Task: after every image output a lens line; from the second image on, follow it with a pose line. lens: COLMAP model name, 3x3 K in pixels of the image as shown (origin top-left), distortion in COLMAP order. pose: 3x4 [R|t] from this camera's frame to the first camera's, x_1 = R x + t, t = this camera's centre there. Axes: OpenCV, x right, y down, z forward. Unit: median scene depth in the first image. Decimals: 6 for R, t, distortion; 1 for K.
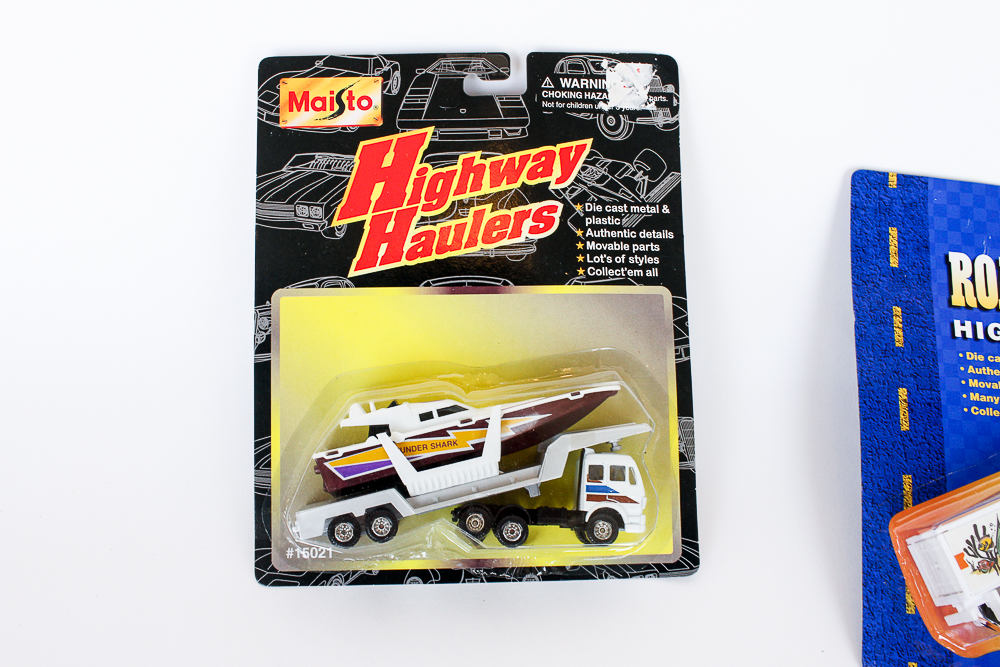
lens RADIAL K [[1163.4, 0, 492.6], [0, 1163.4, 341.9], [0, 0, 1]] dist [-0.135745, 0.103230]
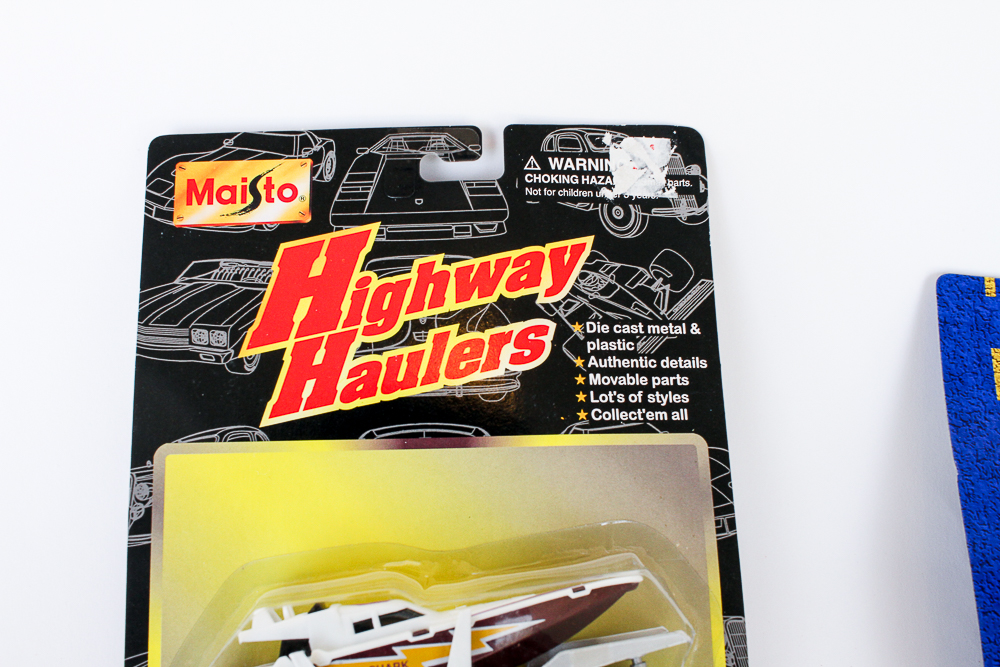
lens RADIAL K [[1139.5, 0, 493.8], [0, 1139.5, 336.3], [0, 0, 1]] dist [-0.132399, 0.122293]
pose [[0.999901, -0.013833, 0.002487, 0.019900], [0.014046, 0.989766, -0.142004, -0.009248], [-0.000498, 0.142025, 0.989863, 0.293056]]
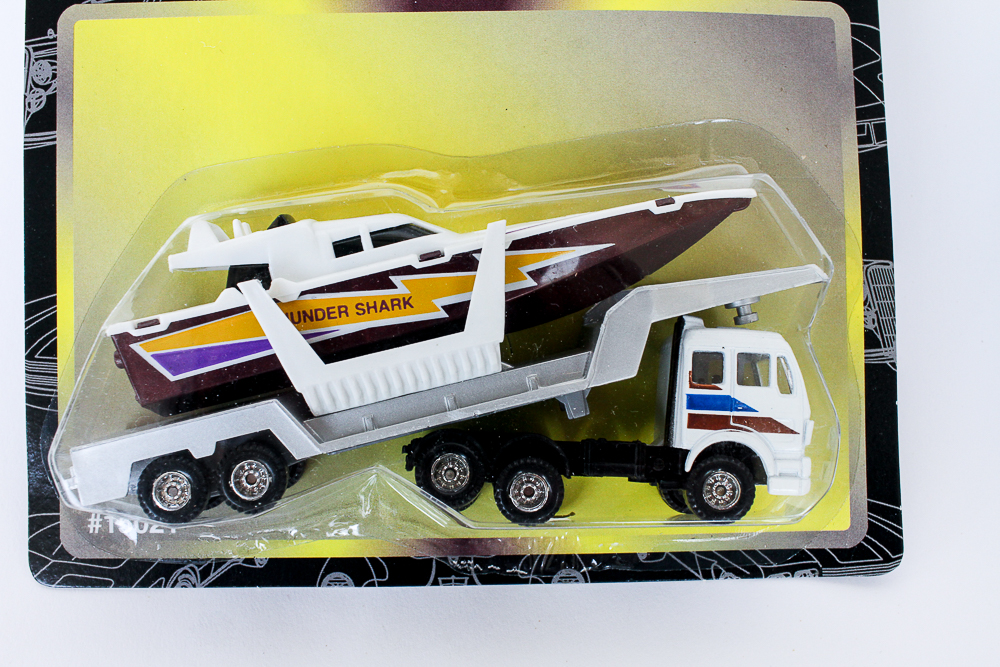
lens RADIAL K [[1163.4, 0, 492.6], [0, 1163.4, 341.9], [0, 0, 1]] dist [-0.135745, 0.103230]
pose [[0.999294, 0.004286, -0.037334, 0.018181], [-0.001129, 0.996451, 0.084163, 0.059001], [0.037562, -0.084062, 0.995752, 0.498153]]
